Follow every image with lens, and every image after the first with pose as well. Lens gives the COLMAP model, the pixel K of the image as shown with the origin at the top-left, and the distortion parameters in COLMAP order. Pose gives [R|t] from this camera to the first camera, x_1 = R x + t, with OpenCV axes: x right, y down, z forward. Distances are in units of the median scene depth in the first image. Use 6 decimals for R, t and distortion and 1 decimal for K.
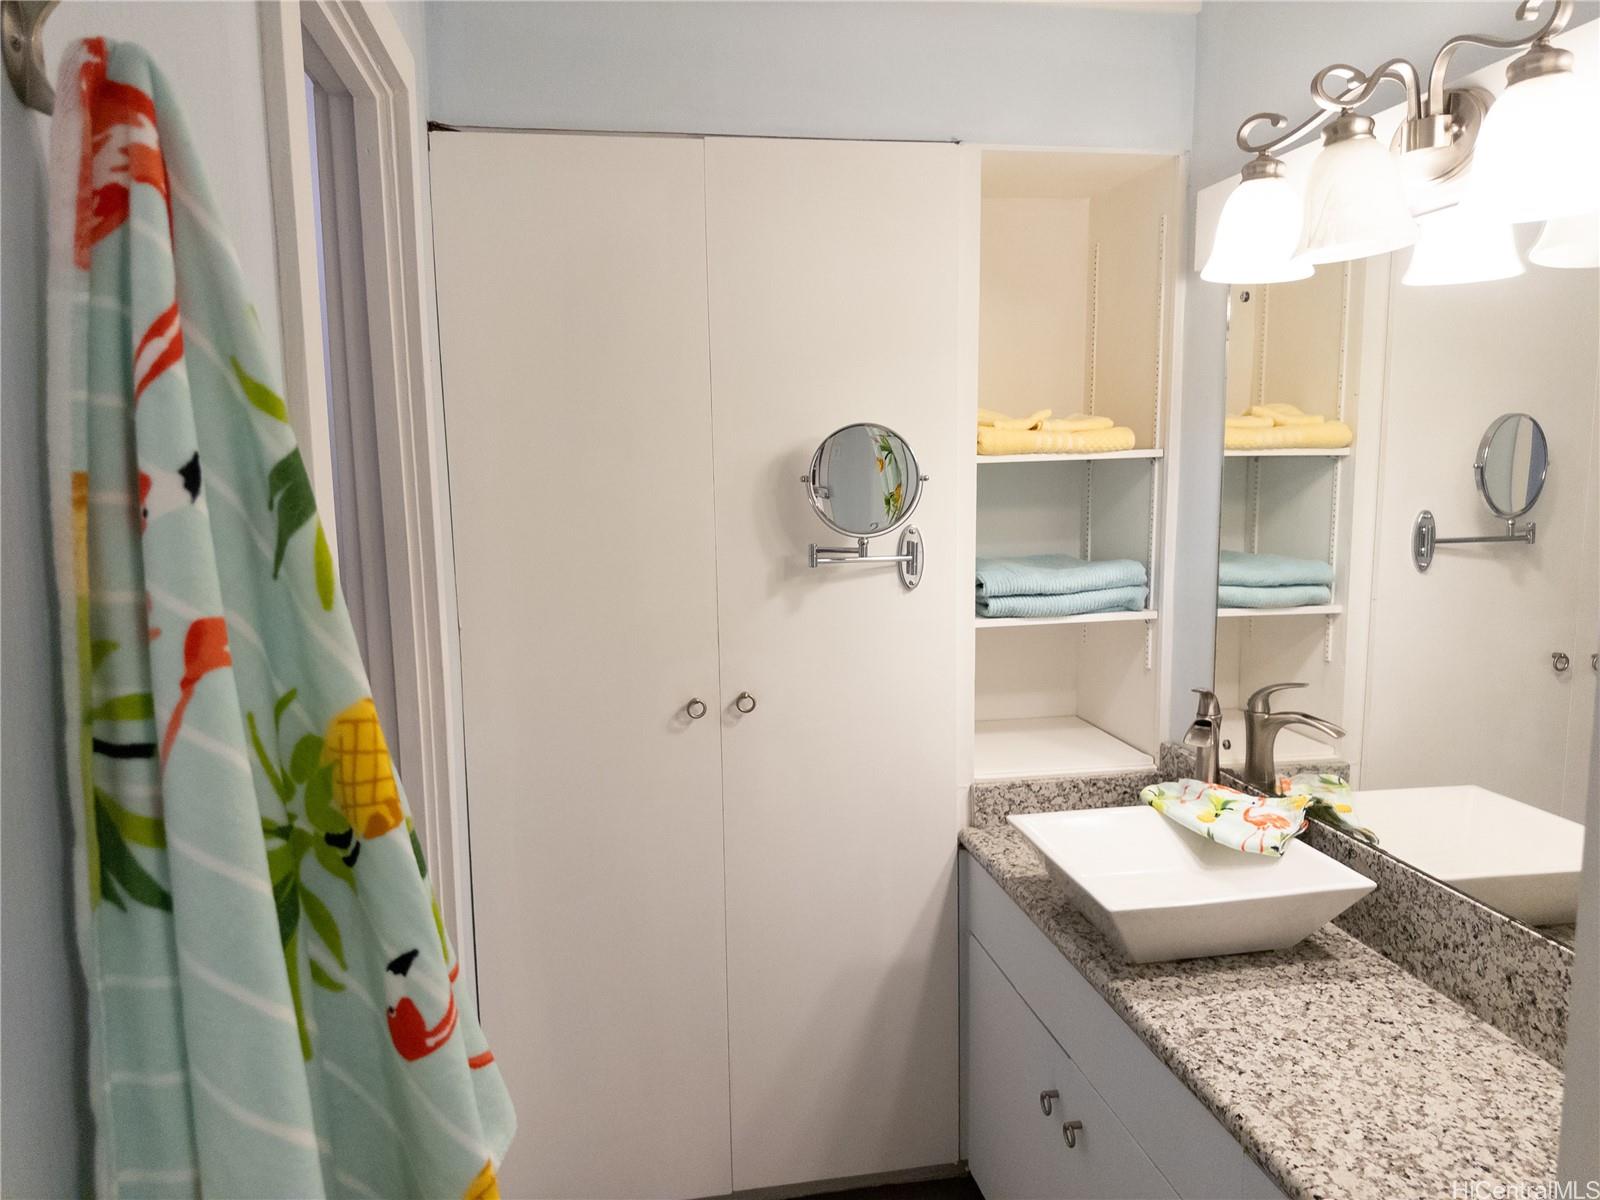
lens RADIAL K [[1128.2, 0, 800.0], [0, 1128.2, 600.0], [0, 0, 1]] dist [-0.001751, -0.001928]
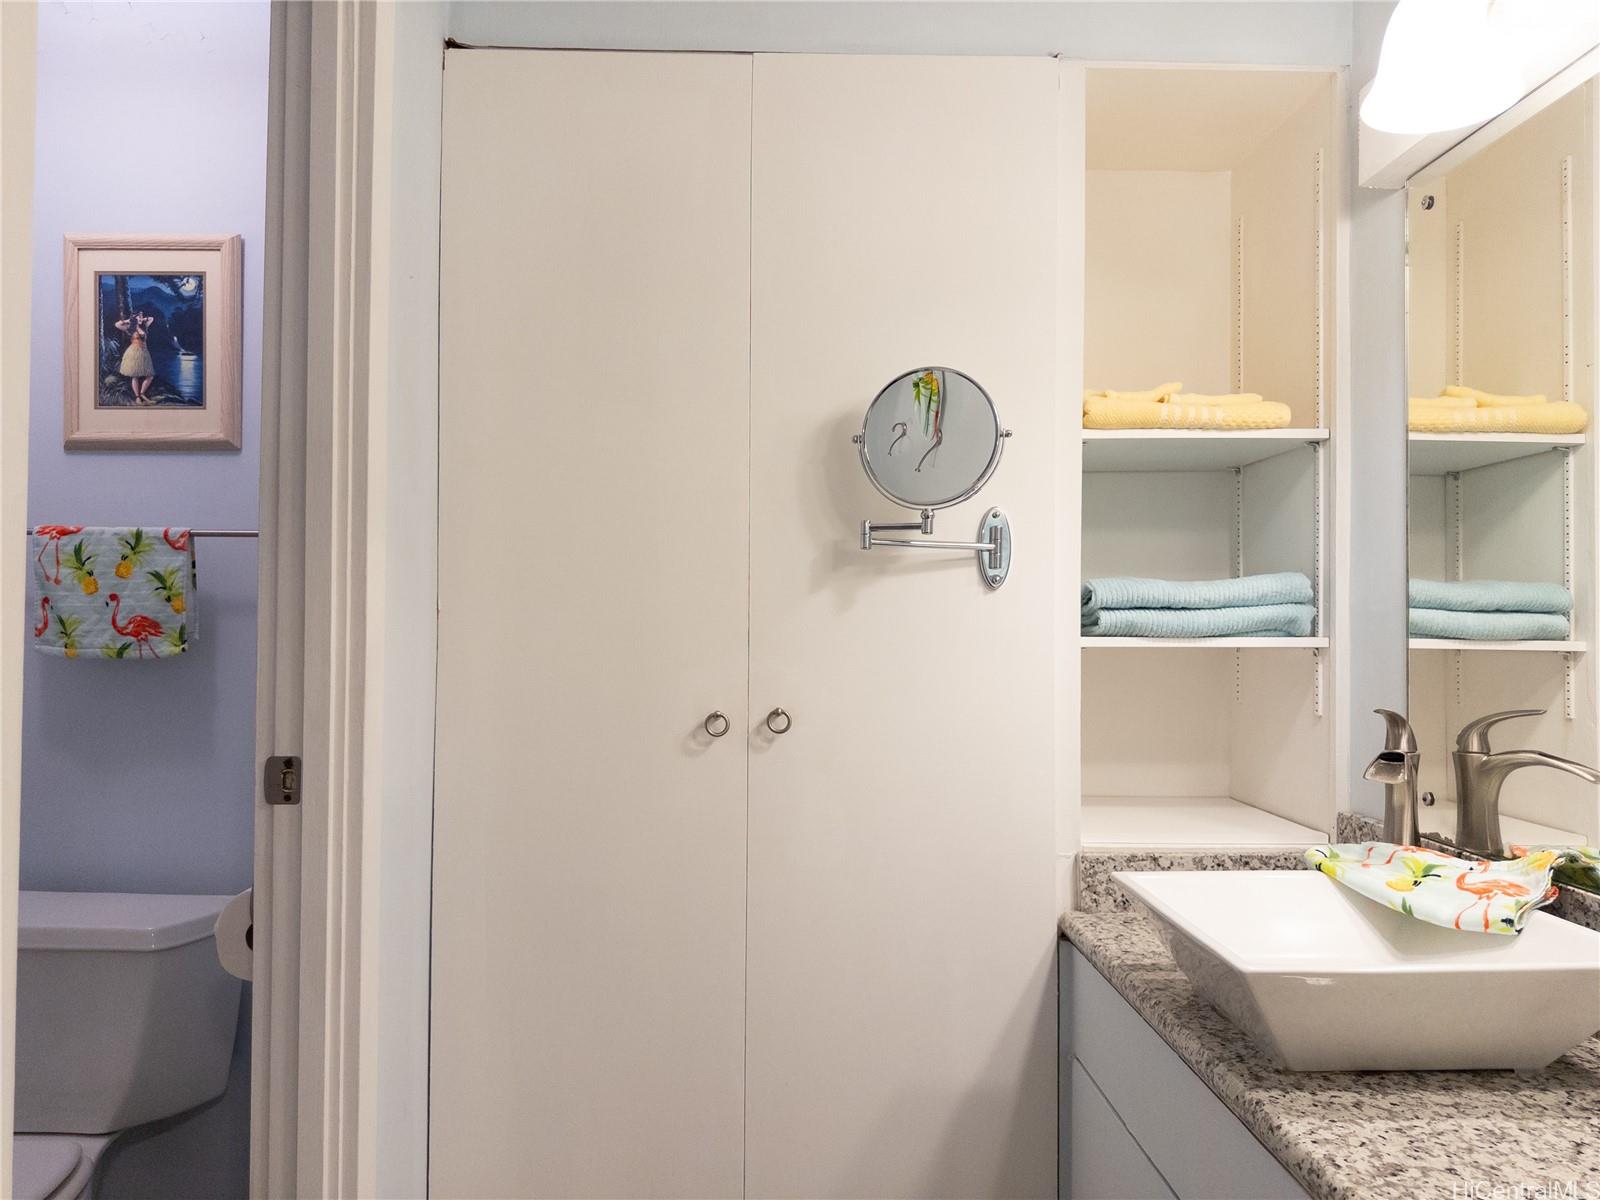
lens RADIAL K [[1132.4, 0, 800.0], [0, 1132.4, 600.0], [0, 0, 1]] dist [-0.014752, 0.006780]
pose [[0.988683, 0.018823, -0.148835, 0.087328], [-0.041276, 0.987939, -0.149241, 0.131312], [0.144231, 0.153696, 0.977535, 0.221021]]
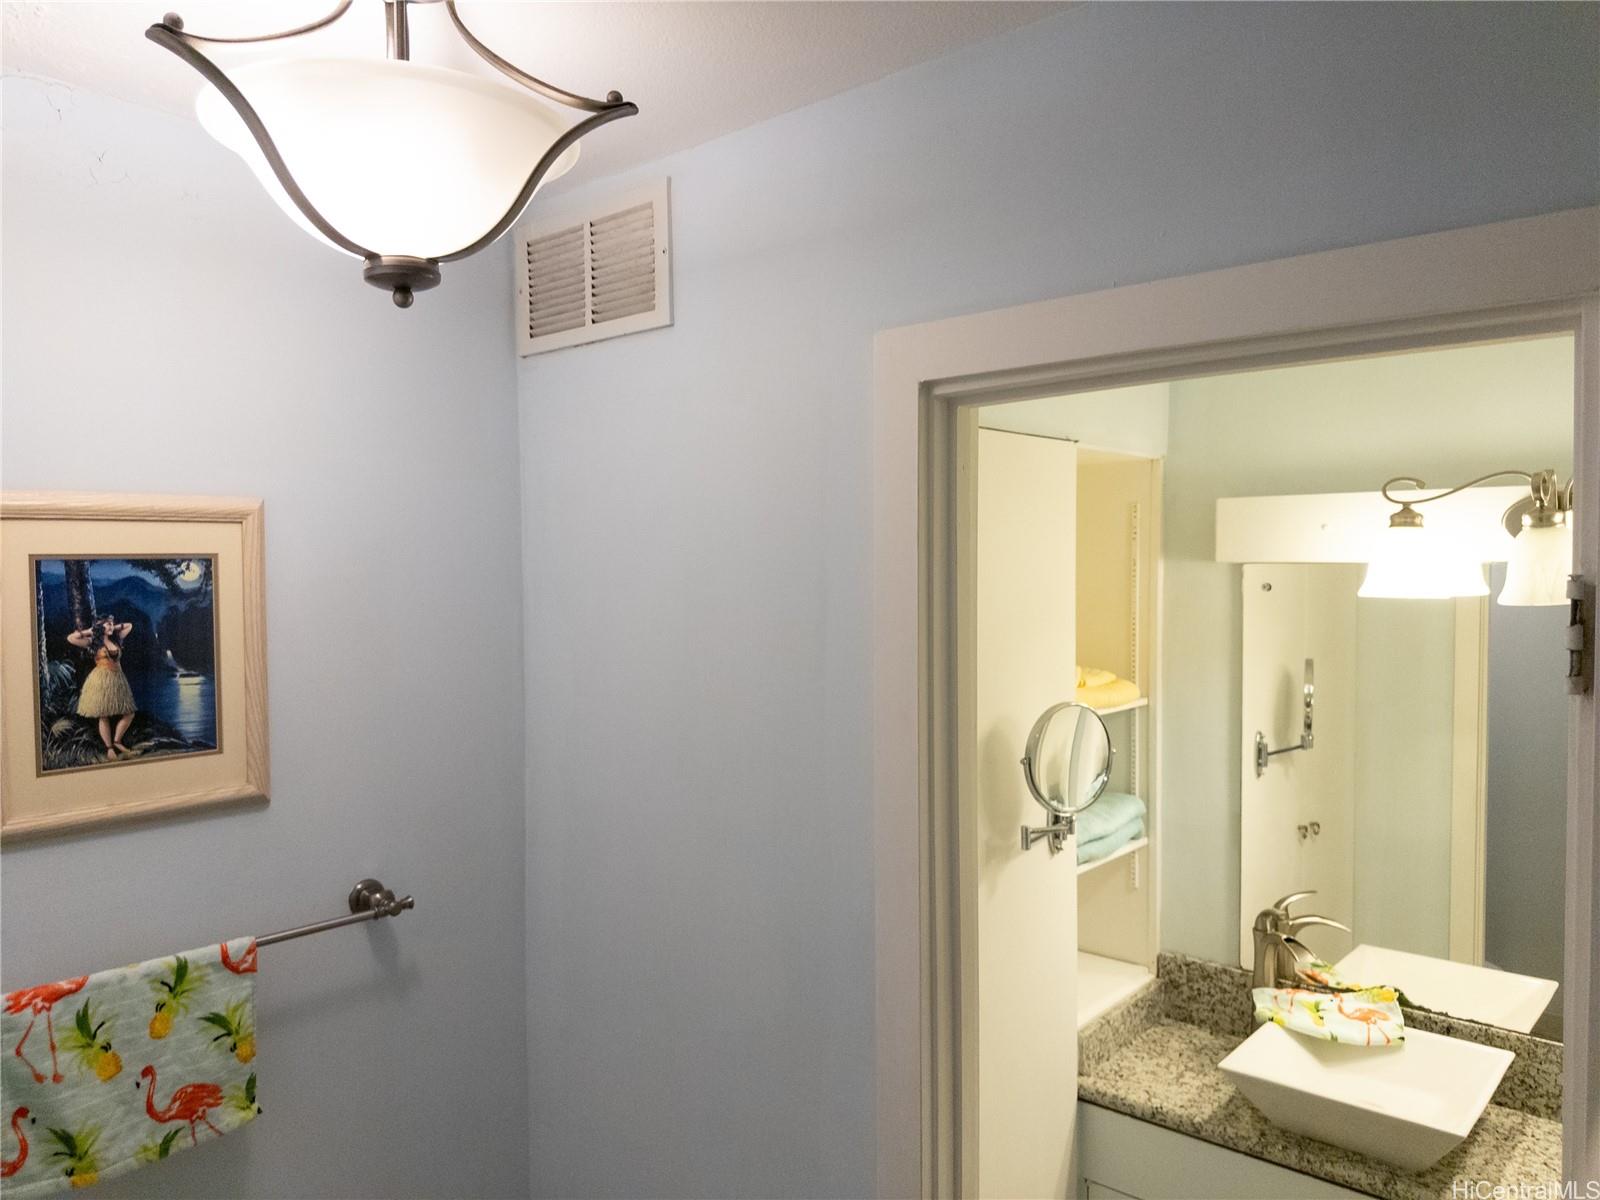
lens RADIAL K [[1132.4, 0, 800.0], [0, 1132.4, 600.0], [0, 0, 1]] dist [-0.014752, 0.006780]
pose [[0.786491, -0.008597, 0.617541, -0.774285], [0.076880, 0.993489, -0.084083, -0.186305], [-0.612798, 0.113607, 0.782031, 0.334048]]
